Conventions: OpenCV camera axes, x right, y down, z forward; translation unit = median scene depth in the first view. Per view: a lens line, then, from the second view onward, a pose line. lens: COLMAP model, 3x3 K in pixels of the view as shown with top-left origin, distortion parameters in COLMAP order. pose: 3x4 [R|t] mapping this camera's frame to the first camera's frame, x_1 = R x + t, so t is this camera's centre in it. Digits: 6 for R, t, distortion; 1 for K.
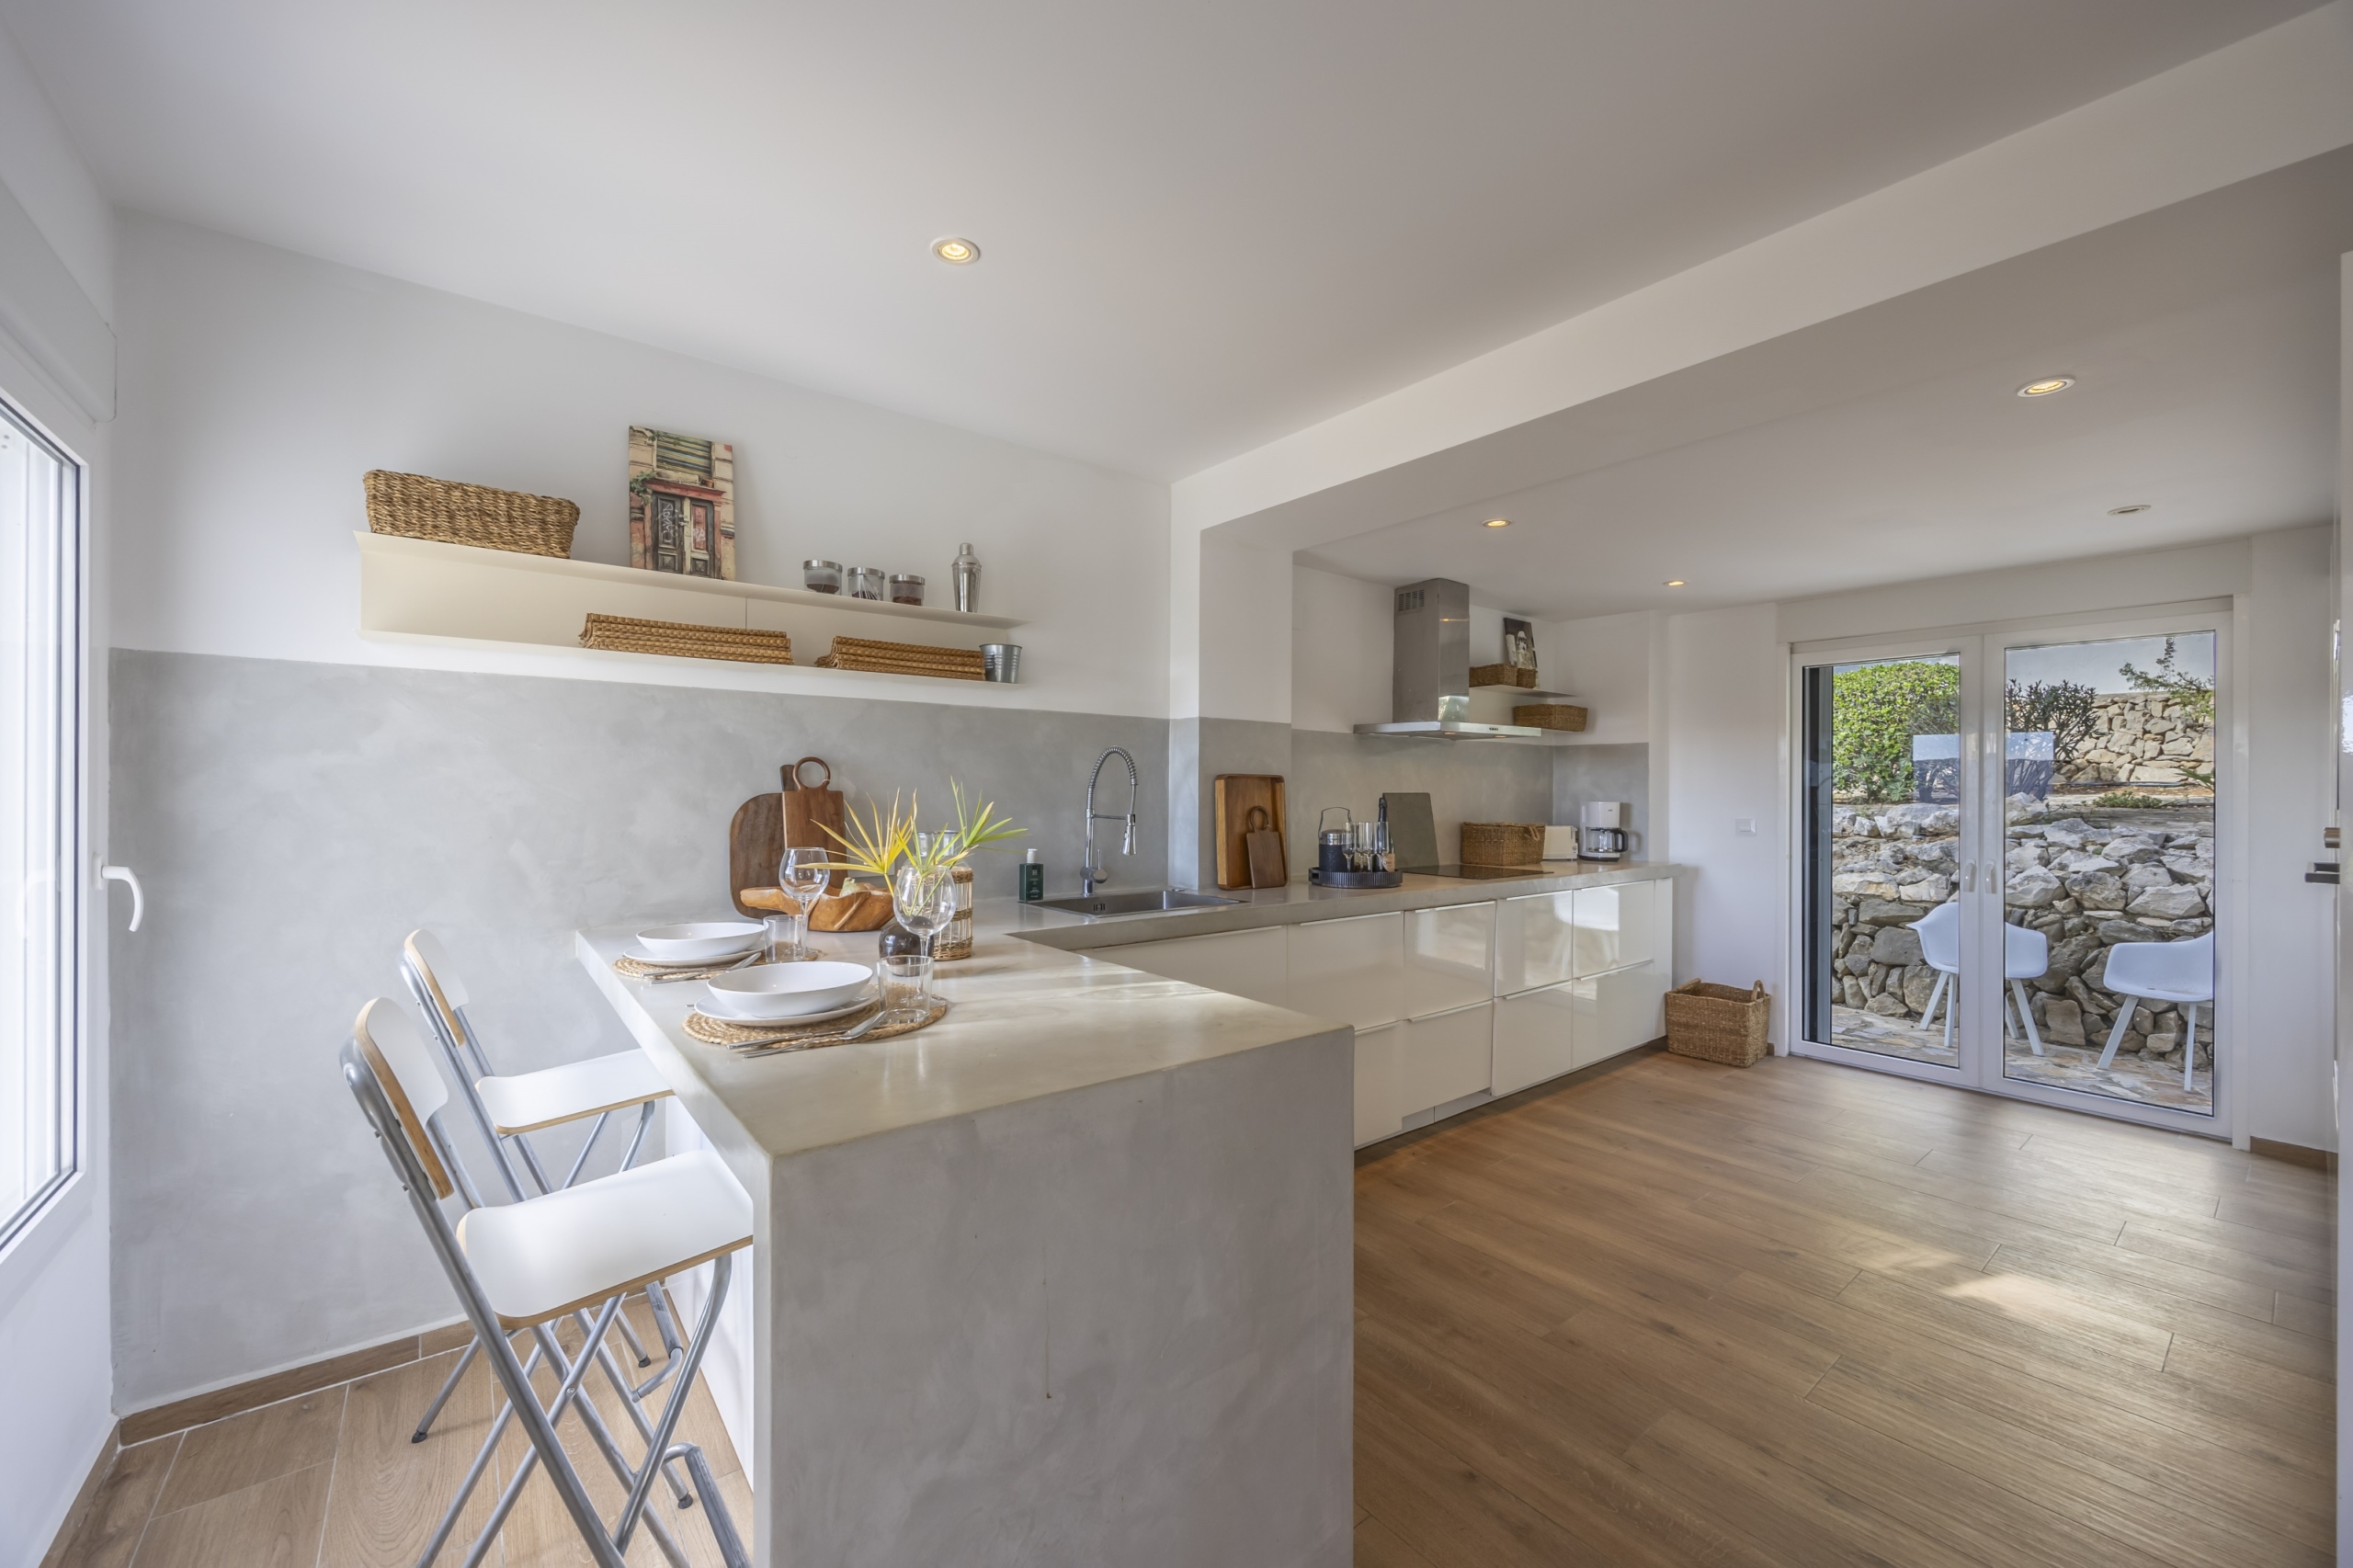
lens RADIAL K [[891.6, 0, 1166.2], [0, 891.6, 784.3], [0, 0, 1]] dist [-0.002182, 0.000362]
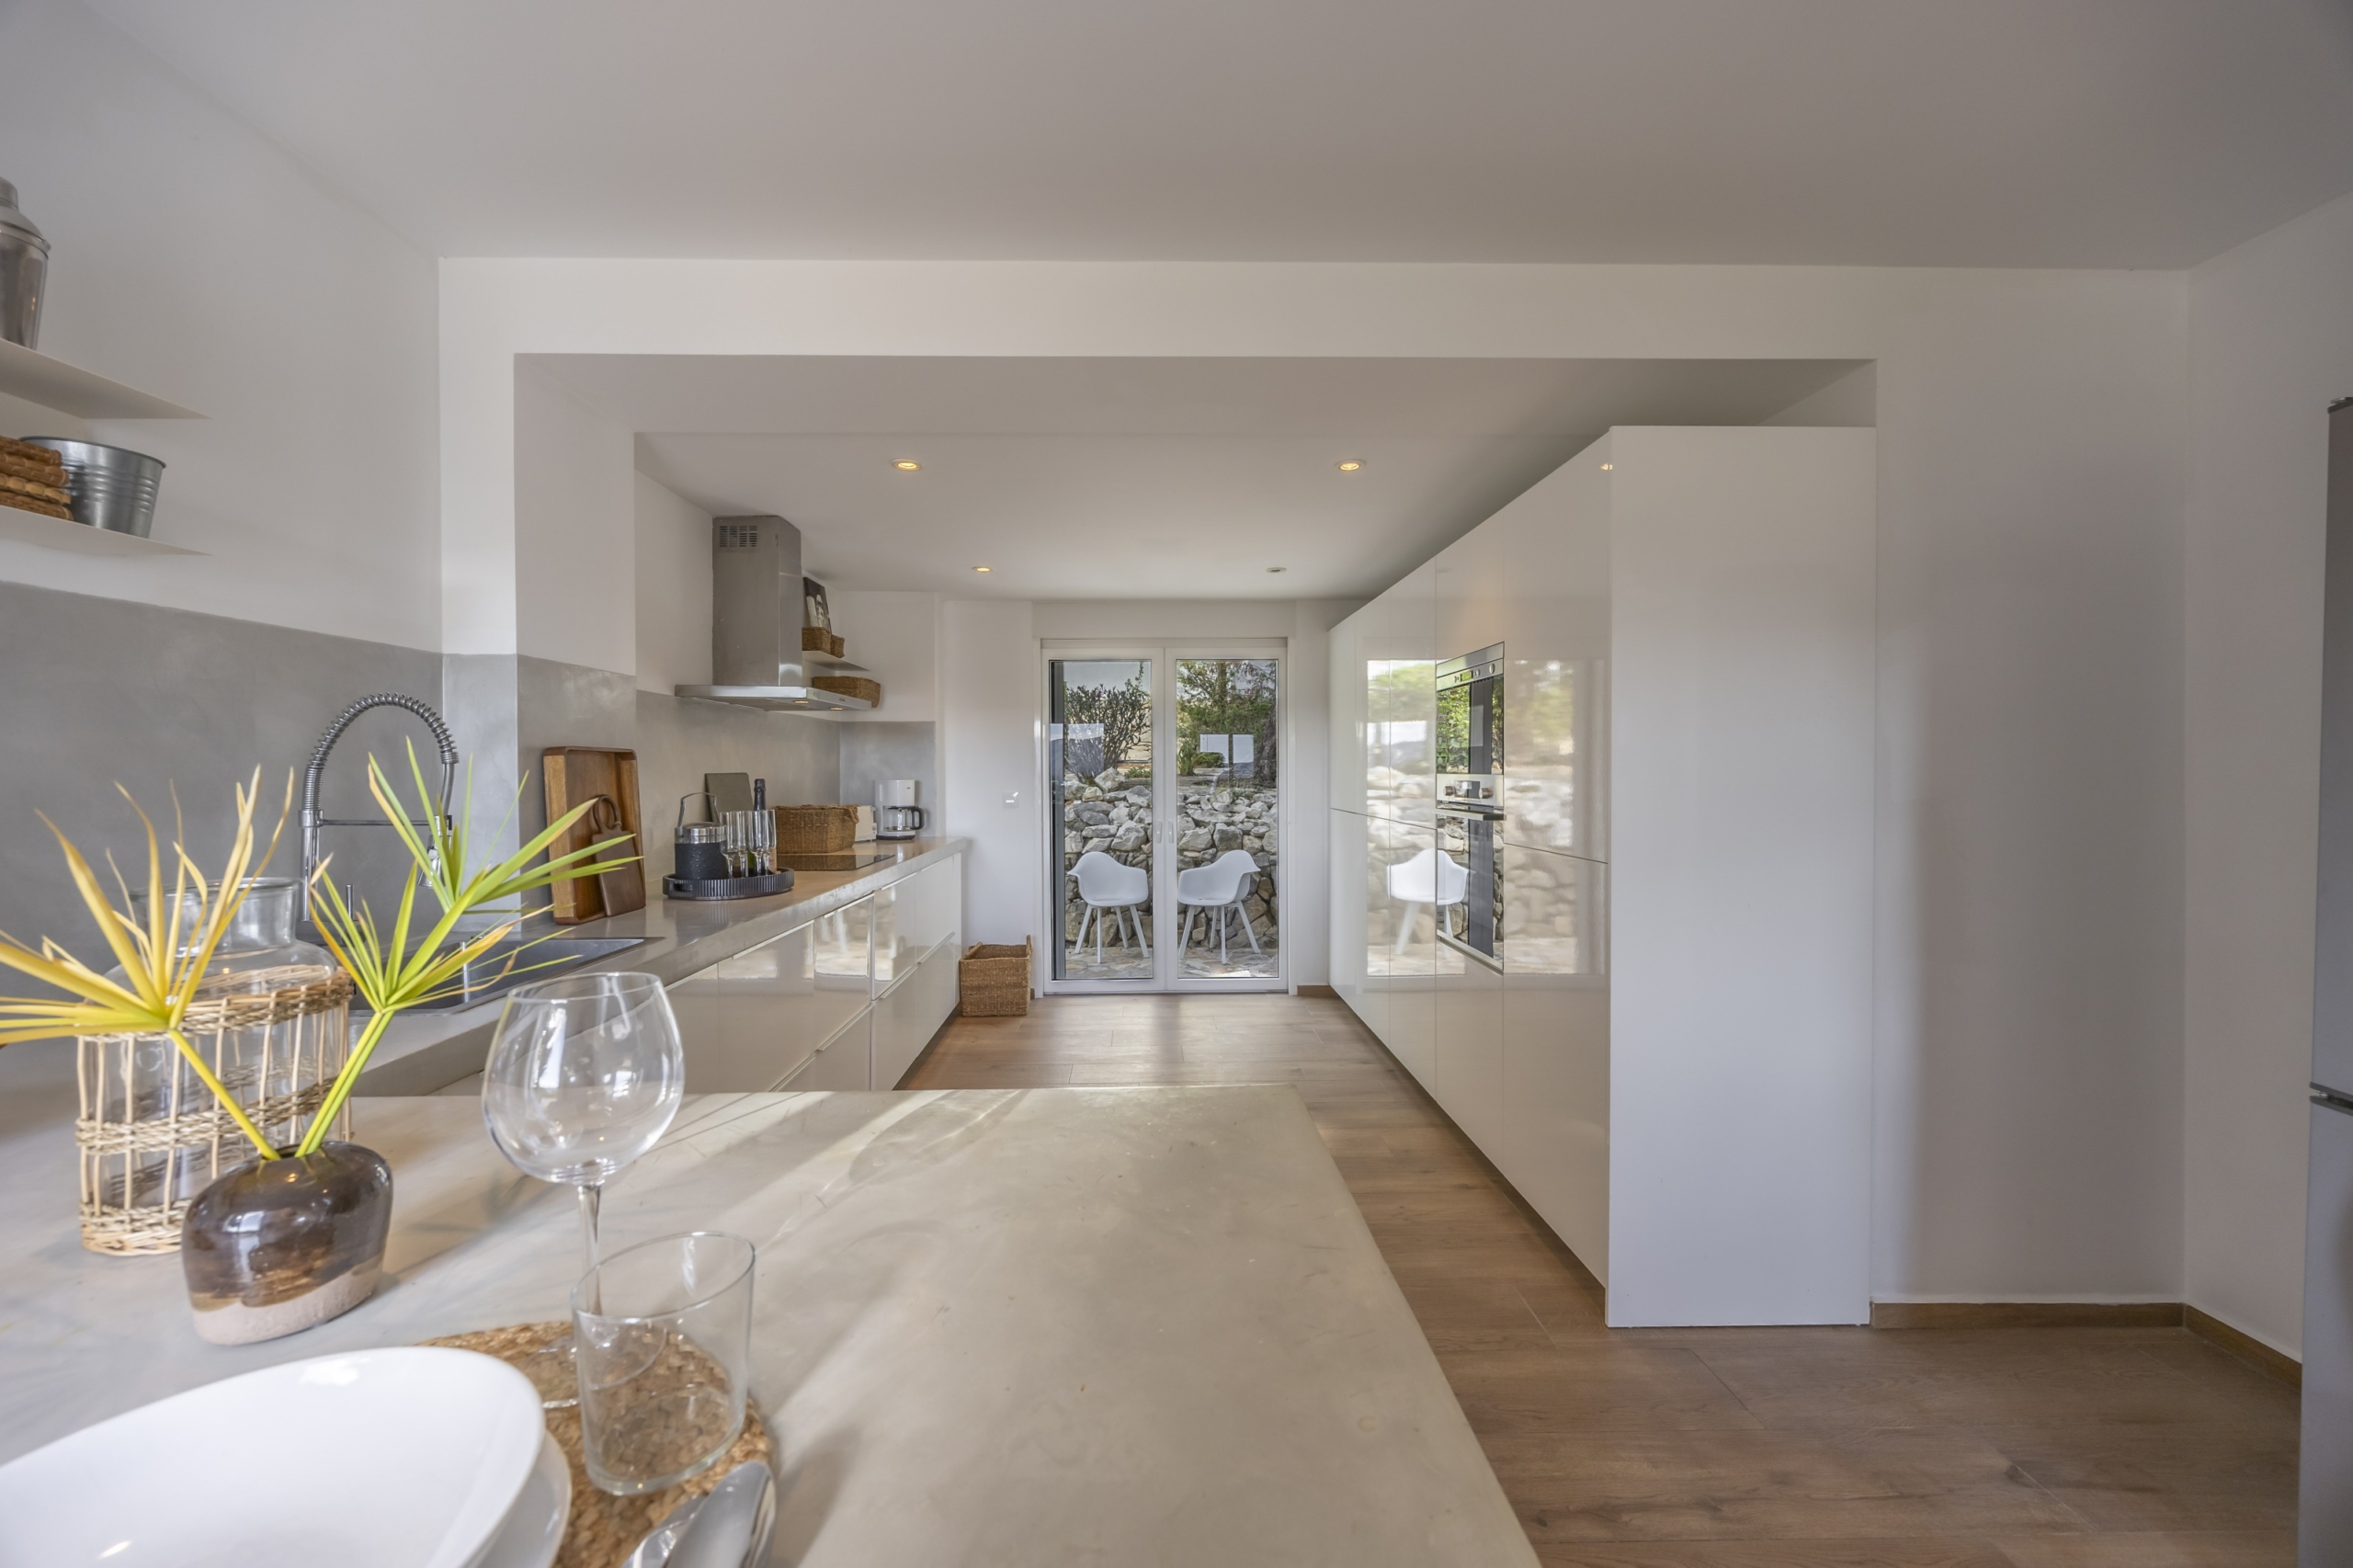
lens RADIAL K [[891.6, 0, 1170.4], [0, 891.6, 776.0], [0, 0, 1]] dist [-0.002182, 0.000362]
pose [[0.610197, -0.015414, 0.792100, -0.117690], [0.004231, 0.999860, 0.016197, 0.000880], [-0.792239, -0.006532, 0.610176, 0.172203]]
